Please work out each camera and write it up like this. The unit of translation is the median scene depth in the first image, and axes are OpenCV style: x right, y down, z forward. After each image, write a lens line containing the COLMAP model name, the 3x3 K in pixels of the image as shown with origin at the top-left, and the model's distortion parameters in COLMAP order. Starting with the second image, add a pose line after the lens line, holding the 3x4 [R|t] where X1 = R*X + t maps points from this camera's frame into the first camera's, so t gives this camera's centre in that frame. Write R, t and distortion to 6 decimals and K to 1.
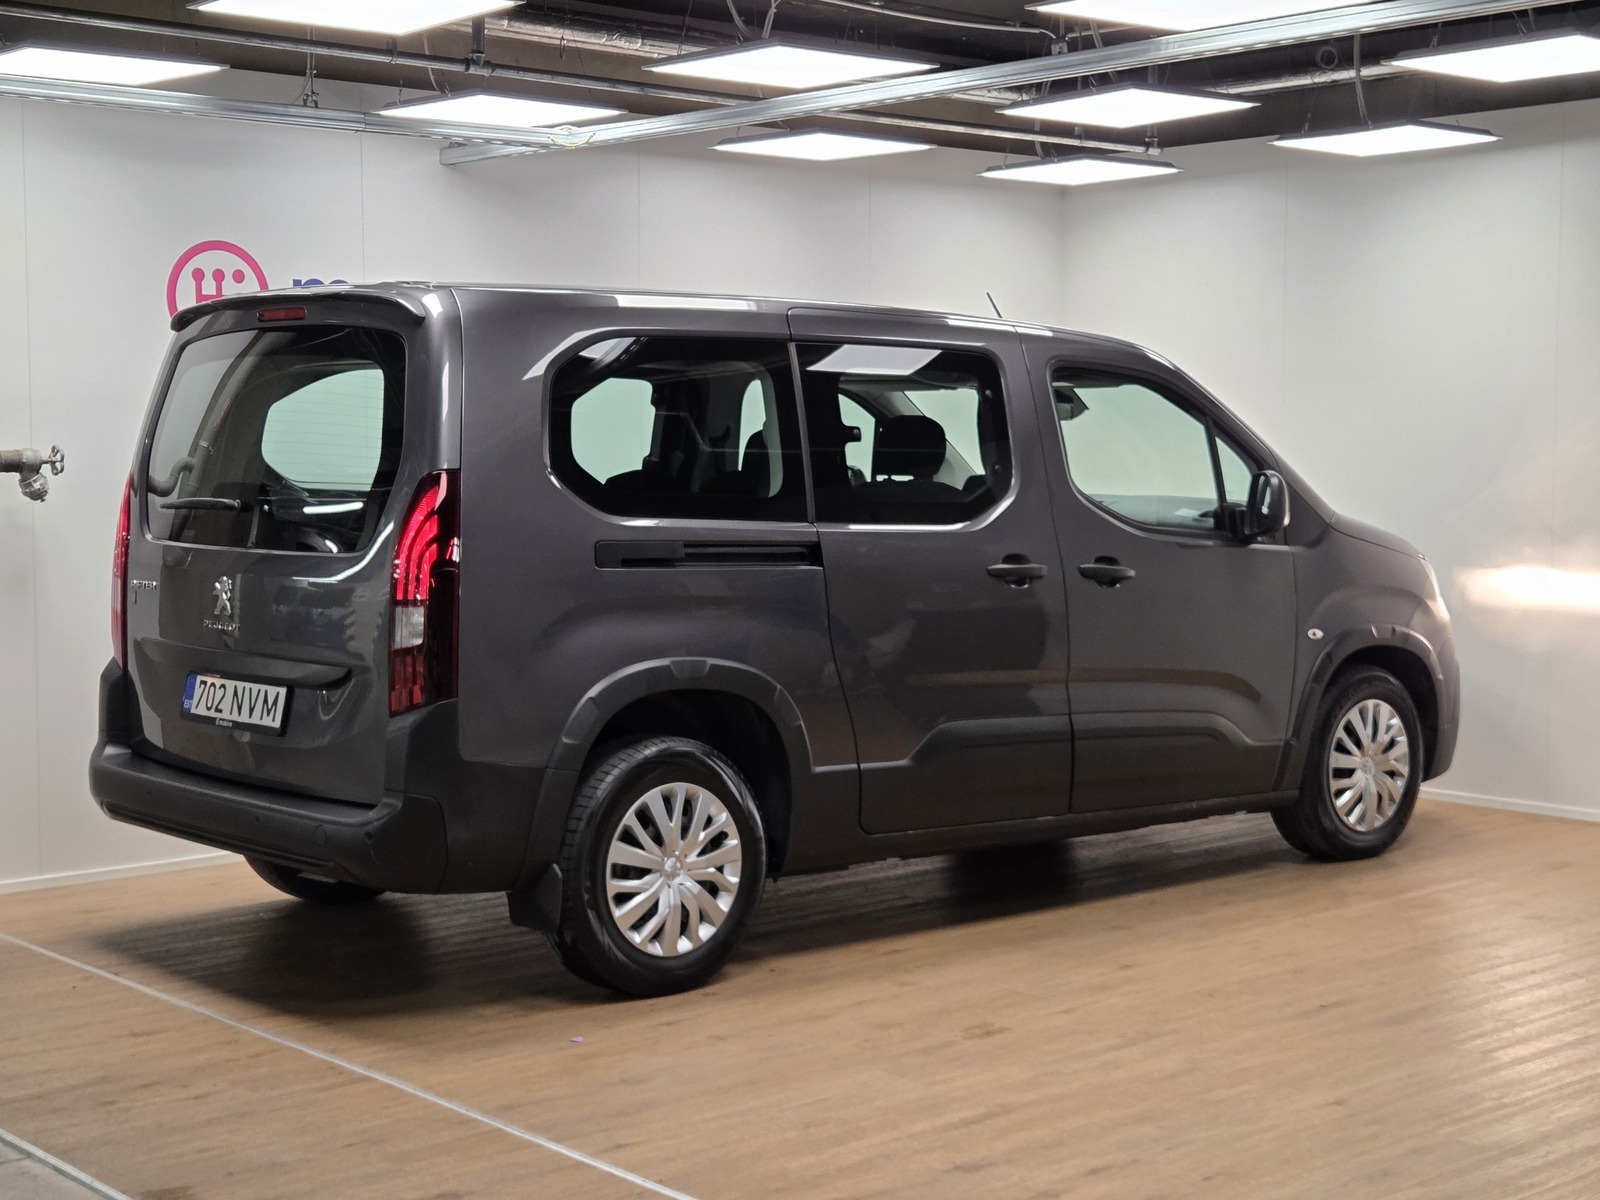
lens RADIAL K [[2437.1, 0, 800.0], [0, 2437.1, 600.0], [0, 0, 1]] dist [0.026508, 0.085582]
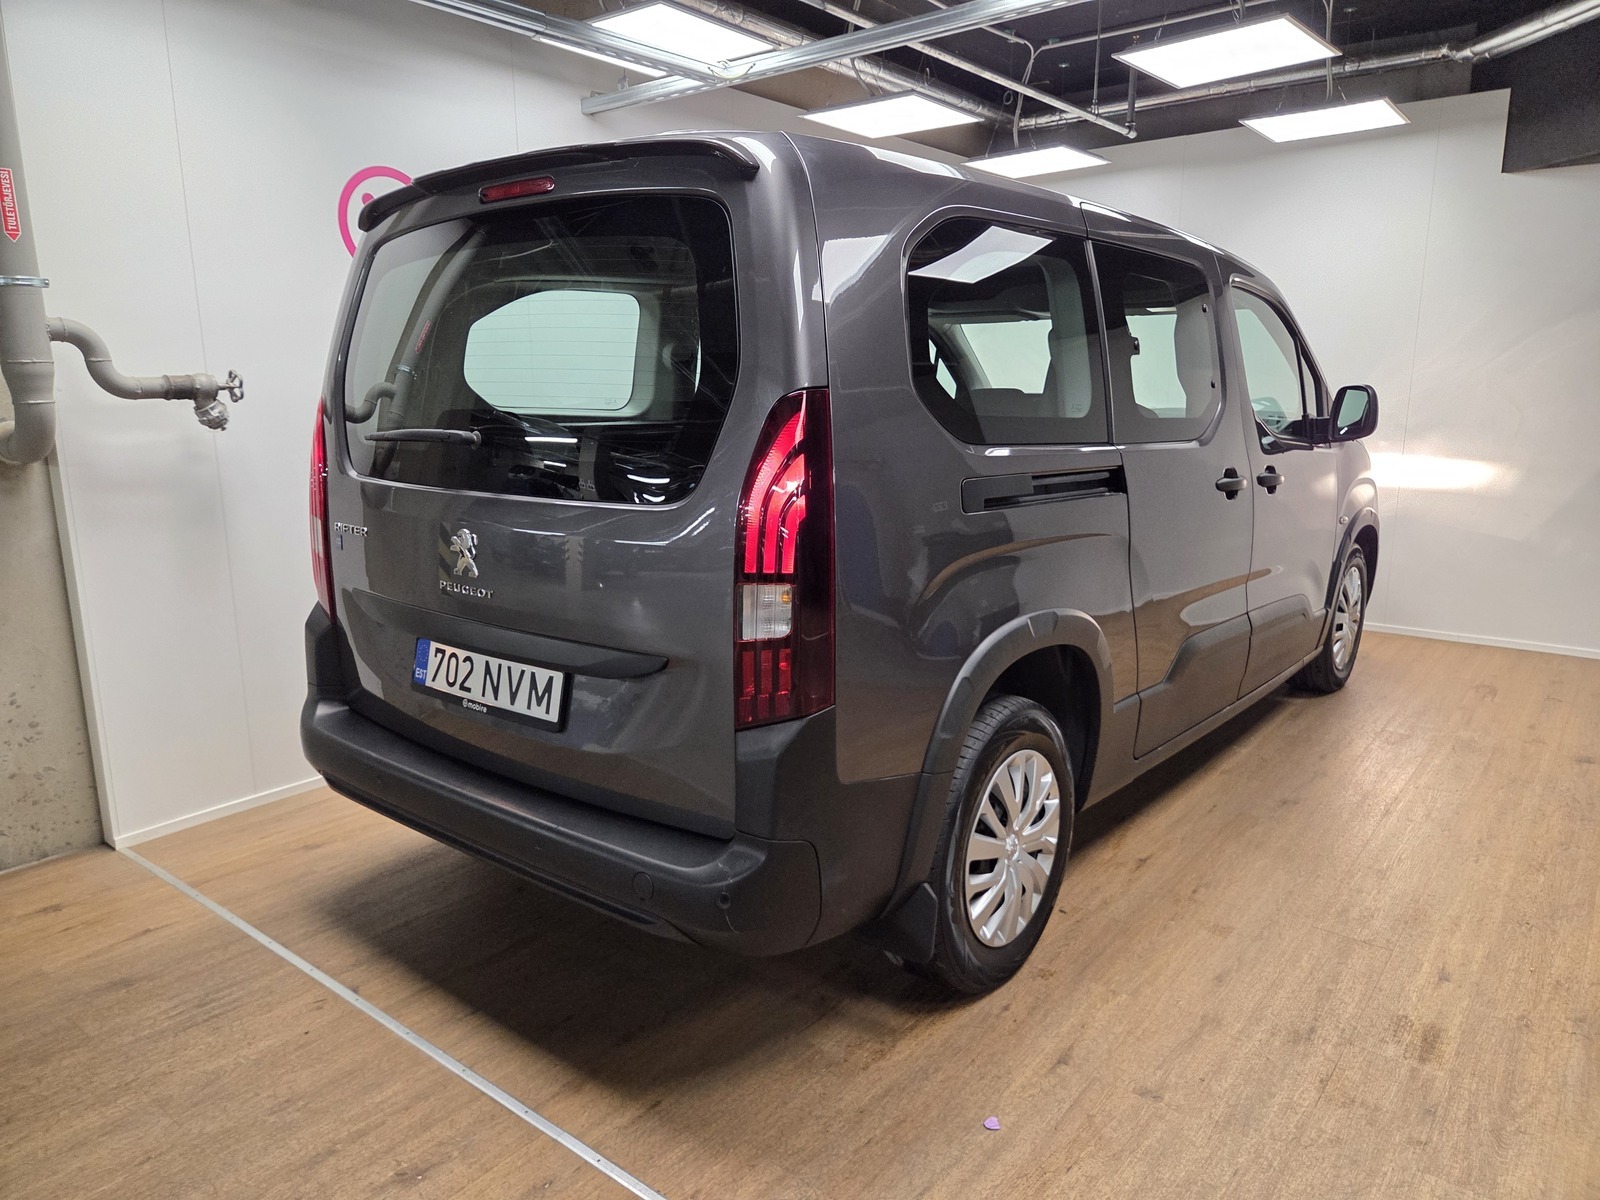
lens RADIAL K [[1084.7, 0, 794.3], [0, 1084.7, 603.4], [0, 0, 1]] dist [0.052077, -0.047172]
pose [[0.987452, -0.040243, 0.152703, -0.182527], [0.019305, 0.990493, 0.136203, -0.031619], [-0.156732, -0.131546, 0.978842, 0.622073]]
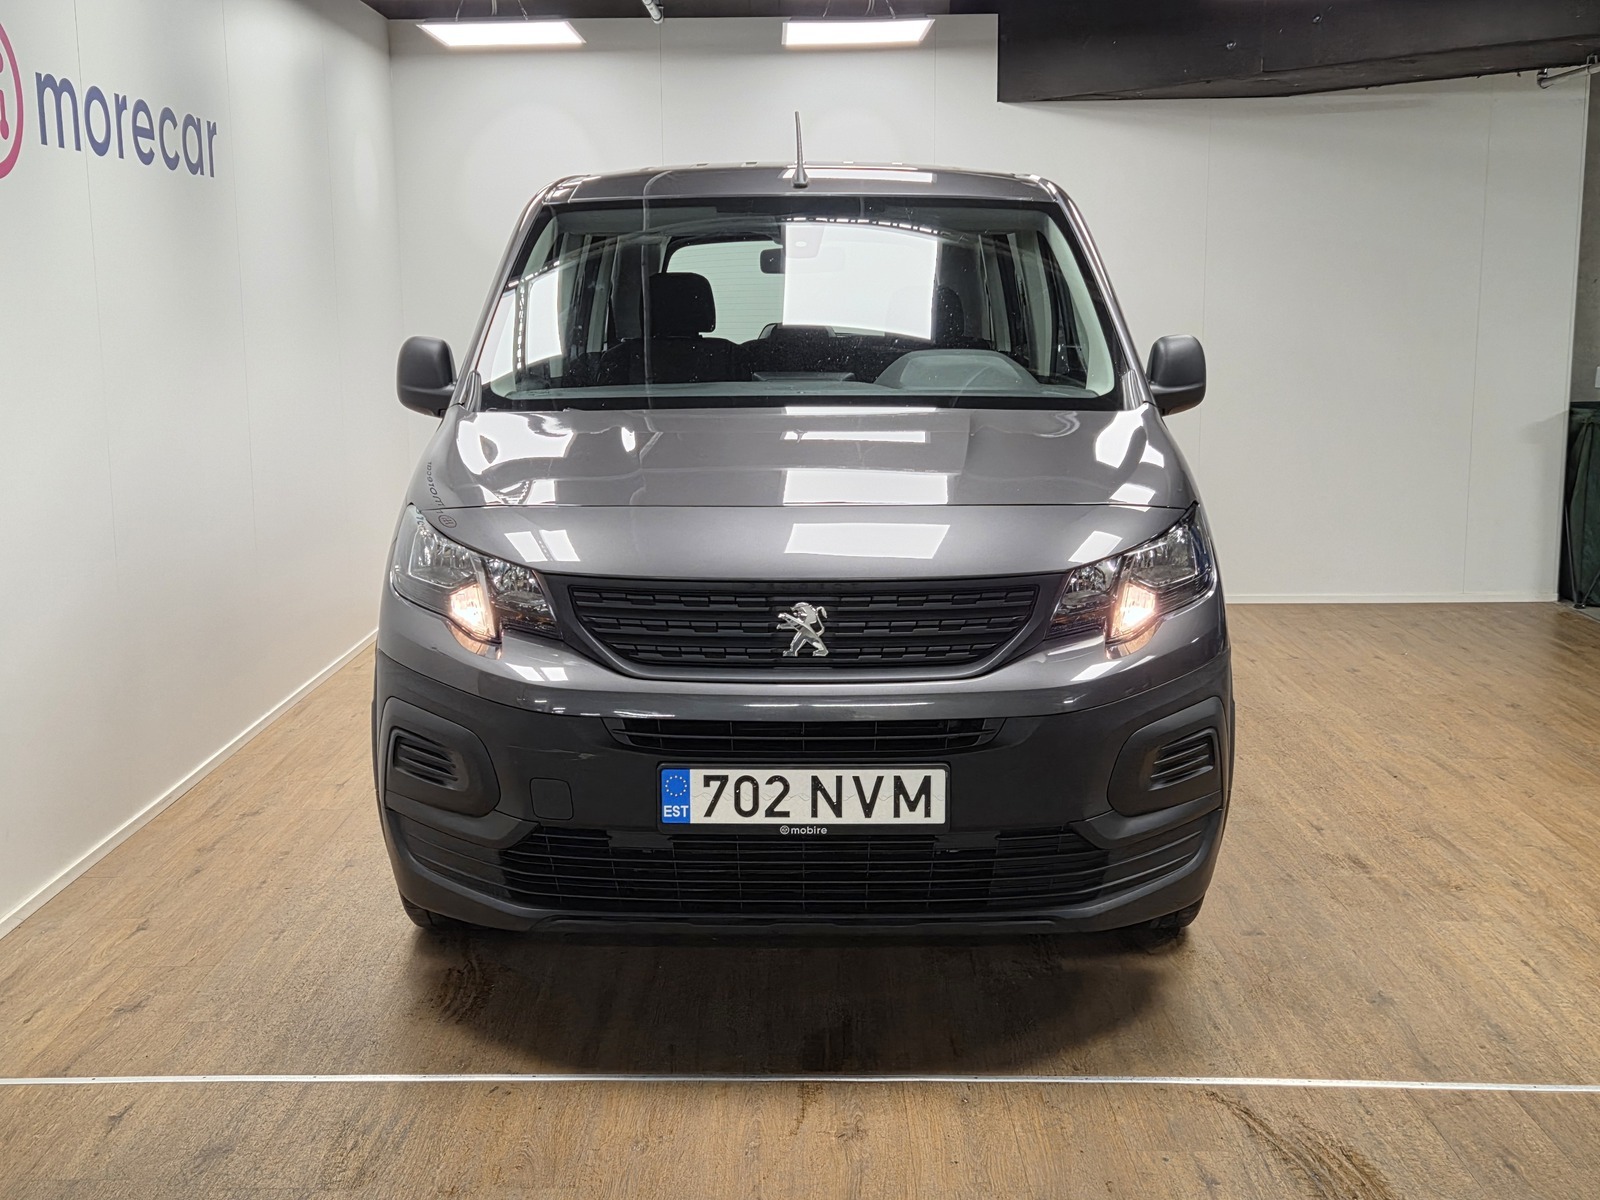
lens RADIAL K [[1846.8, 0, 800.0], [0, 1846.8, 600.0], [0, 0, 1]] dist [0.072192, -0.019075]
pose [[0.673693, -0.123712, 0.728583, -0.599889], [0.059408, 0.991764, 0.113468, -0.035692], [-0.736620, -0.033159, 0.675493, 0.592879]]
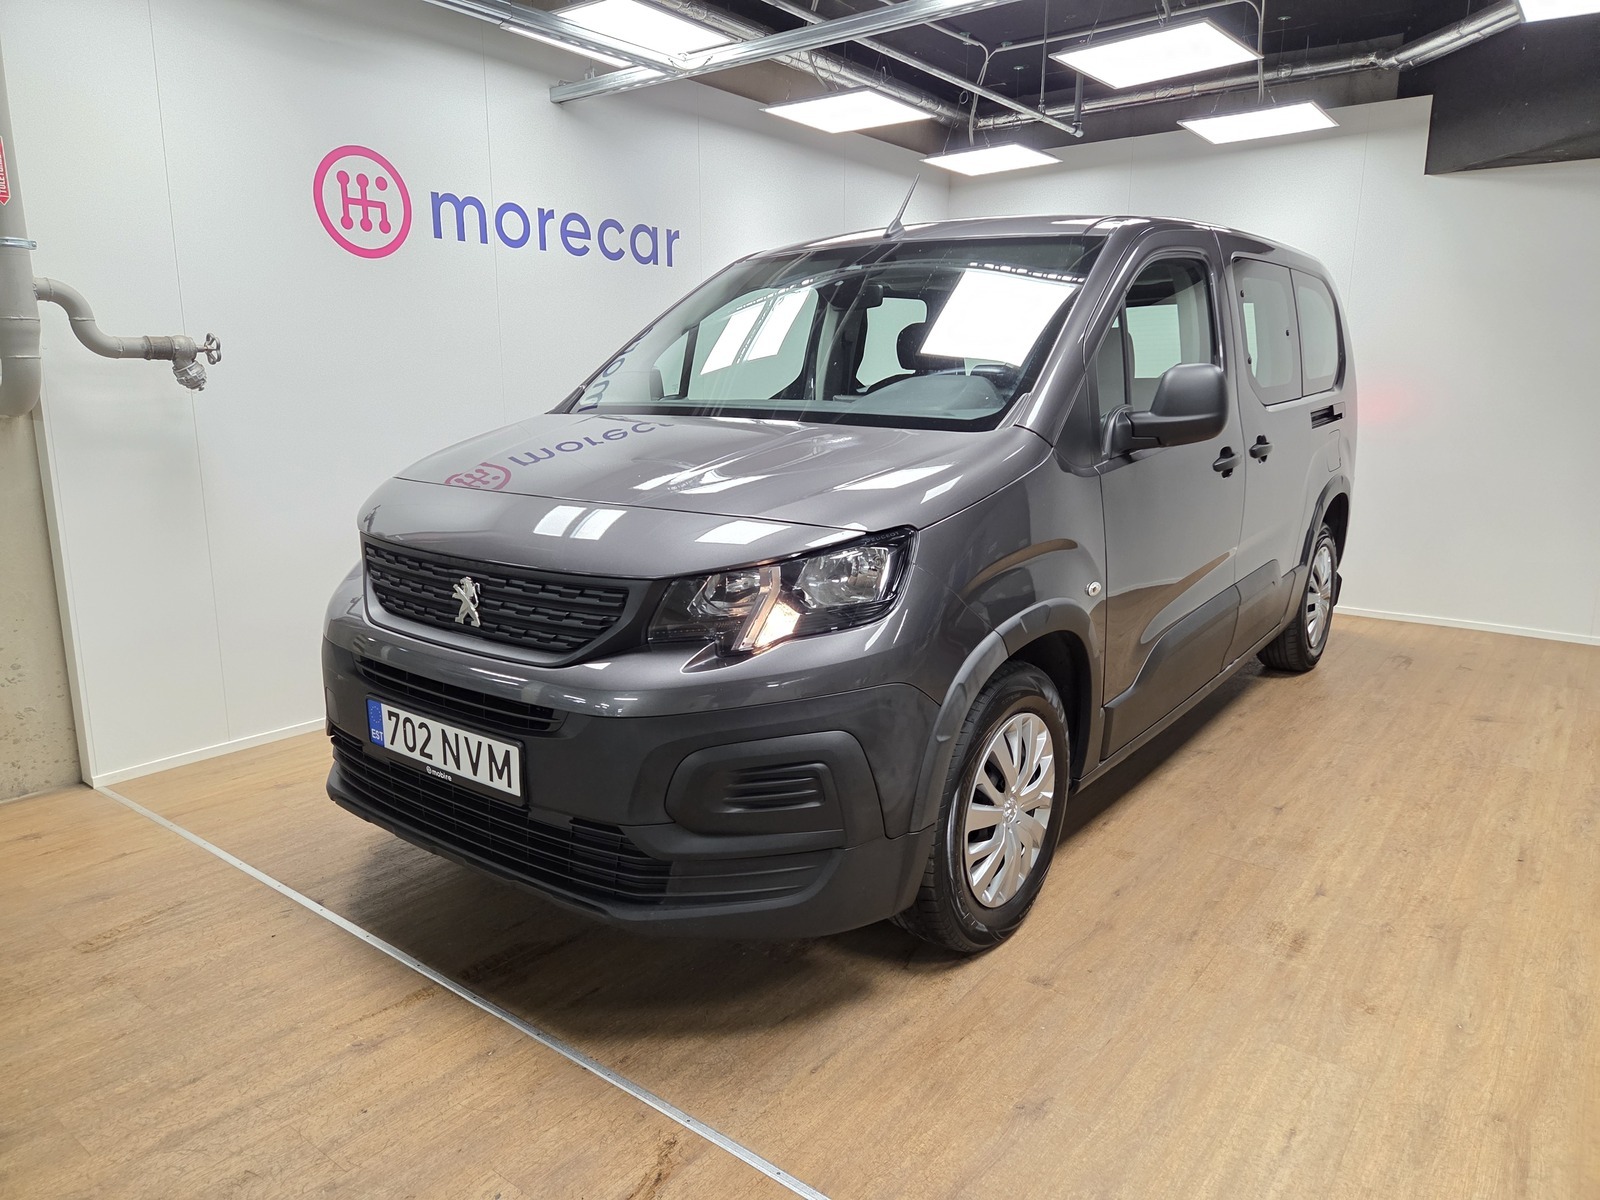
lens RADIAL K [[1077.1, 0, 800.0], [0, 1077.1, 600.0], [0, 0, 1]] dist [0.062240, -0.055426]
pose [[0.984217, -0.031738, 0.174096, -0.170845], [0.008675, 0.991256, 0.131668, -0.013270], [-0.176753, -0.128080, 0.975886, 0.585054]]
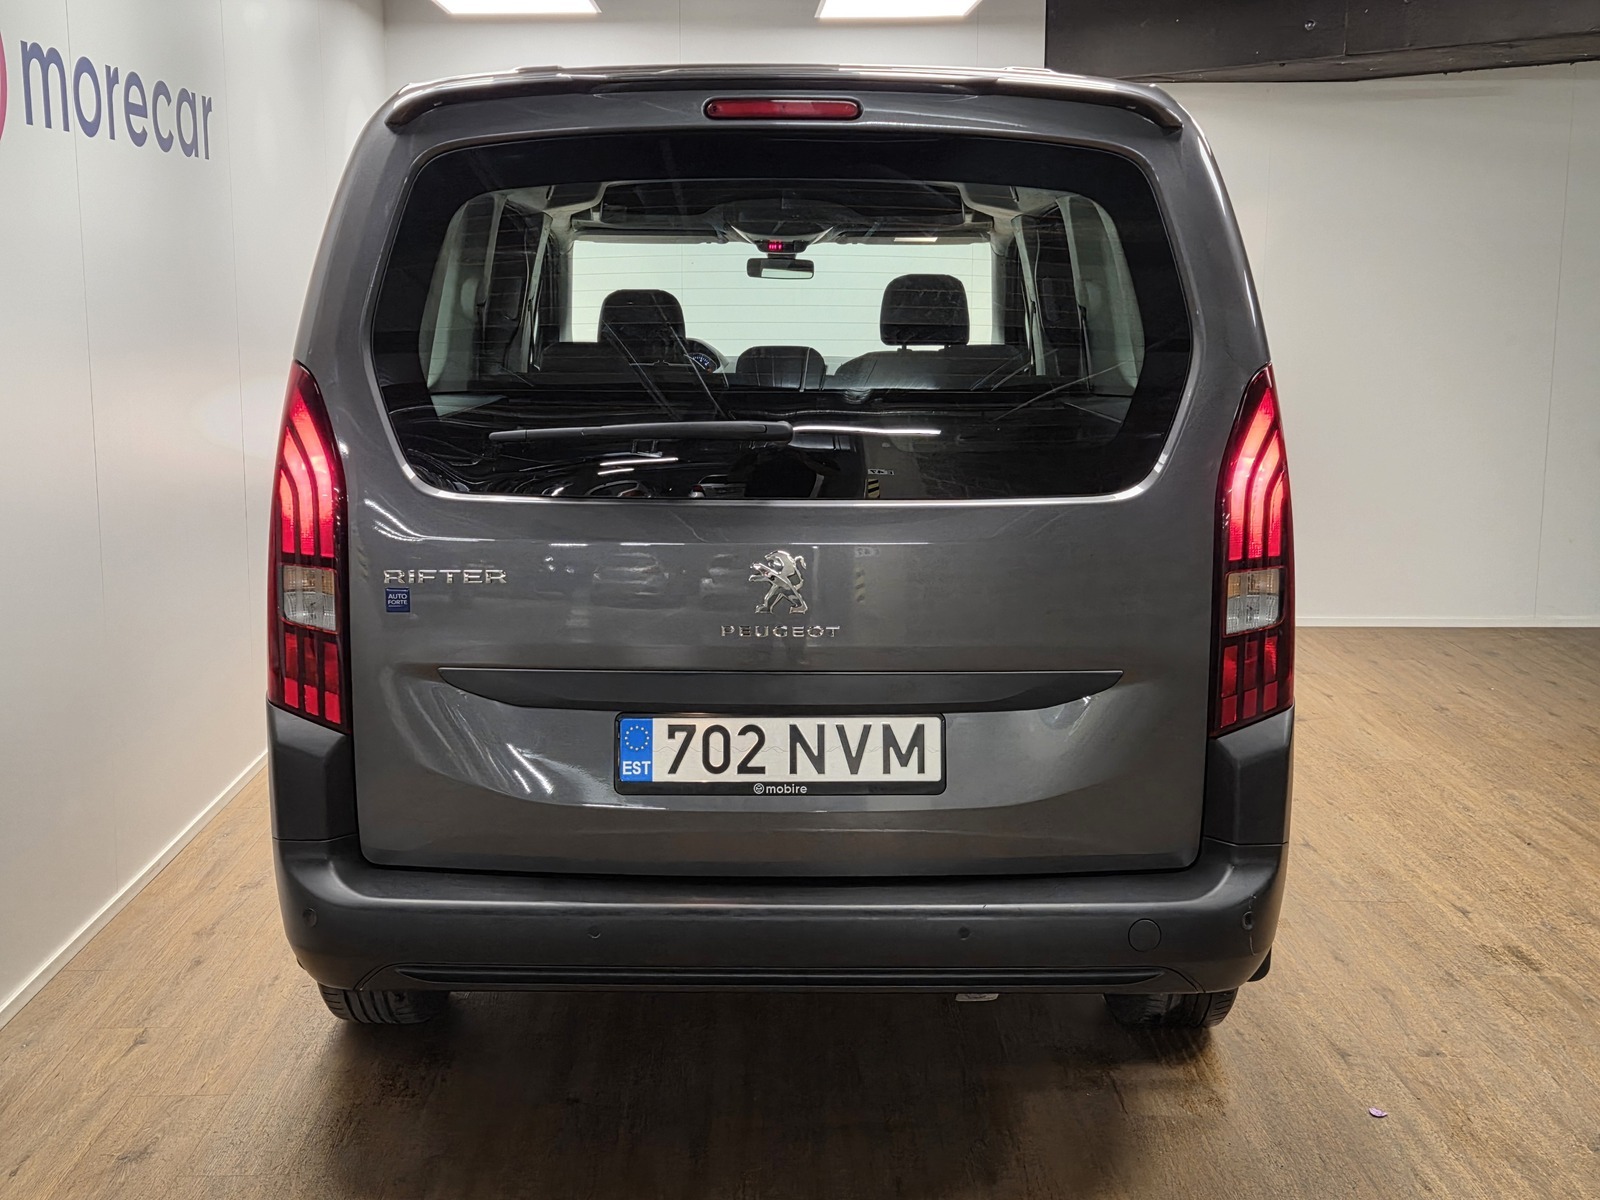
lens RADIAL K [[1882.7, 0, 794.7], [0, 1882.7, 588.4], [0, 0, 1]] dist [0.063002, -0.020081]
pose [[0.657042, -0.121137, 0.744058, -0.571912], [0.048725, 0.991765, 0.118438, -0.054237], [-0.752278, -0.041564, 0.657533, 0.683881]]
